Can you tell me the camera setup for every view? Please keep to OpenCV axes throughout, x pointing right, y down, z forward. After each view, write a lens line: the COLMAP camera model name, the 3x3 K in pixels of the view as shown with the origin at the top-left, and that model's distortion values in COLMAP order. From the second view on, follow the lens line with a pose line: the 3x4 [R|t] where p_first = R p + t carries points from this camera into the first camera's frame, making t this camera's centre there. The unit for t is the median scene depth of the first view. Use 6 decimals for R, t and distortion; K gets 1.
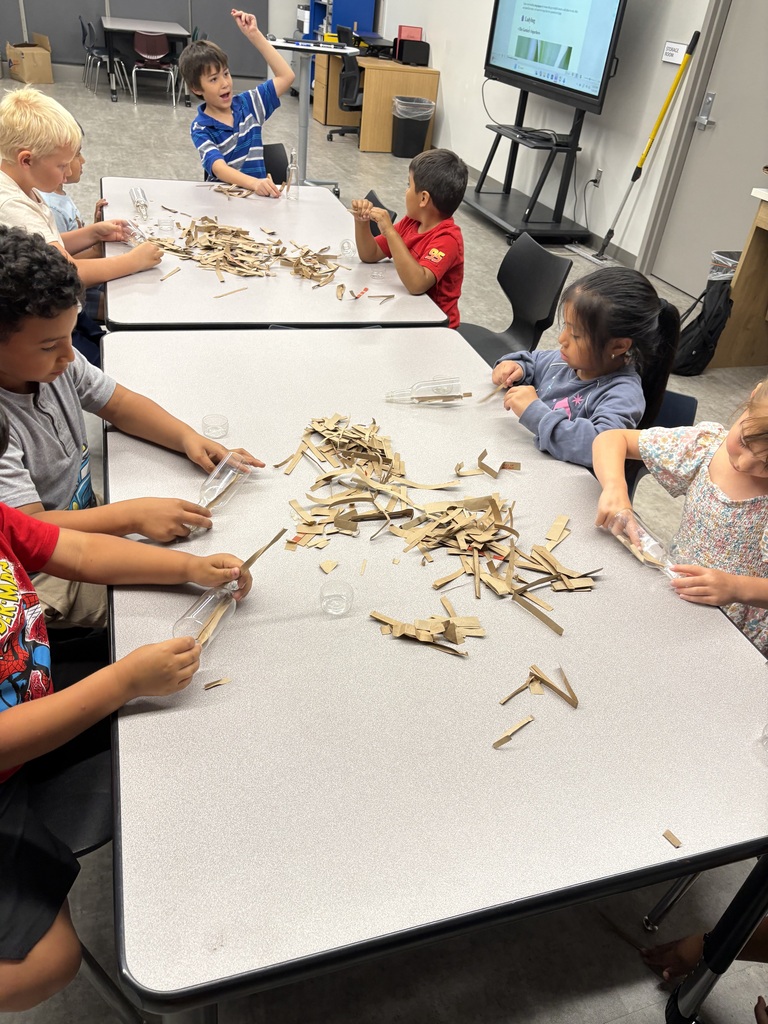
lens RADIAL K [[756.3, 0, 384.0], [0, 756.3, 512.0], [0, 0, 1]] dist [0.225543, -0.254254]
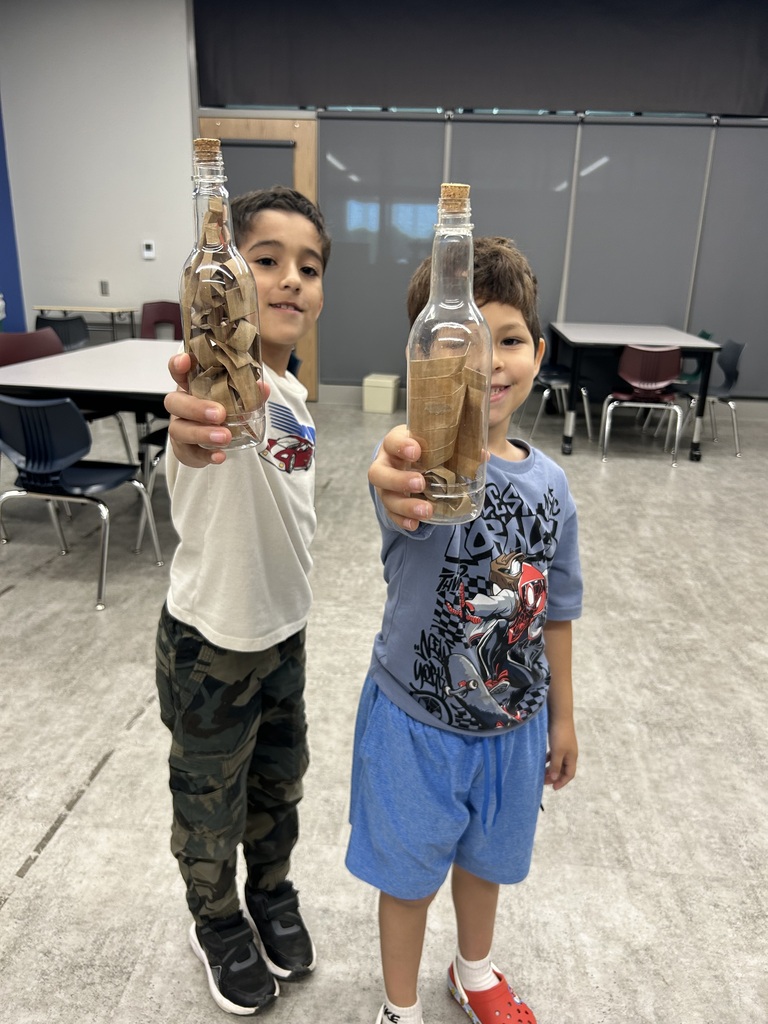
lens RADIAL K [[779.4, 0, 384.0], [0, 779.4, 512.0], [0, 0, 1]] dist [-0.000431, -0.000196]
pose [[0.918515, 0.062042, -0.390488, -0.241694], [-0.174030, 0.950238, -0.258381, -0.313979], [0.355026, 0.305284, 0.883605, 0.477105]]
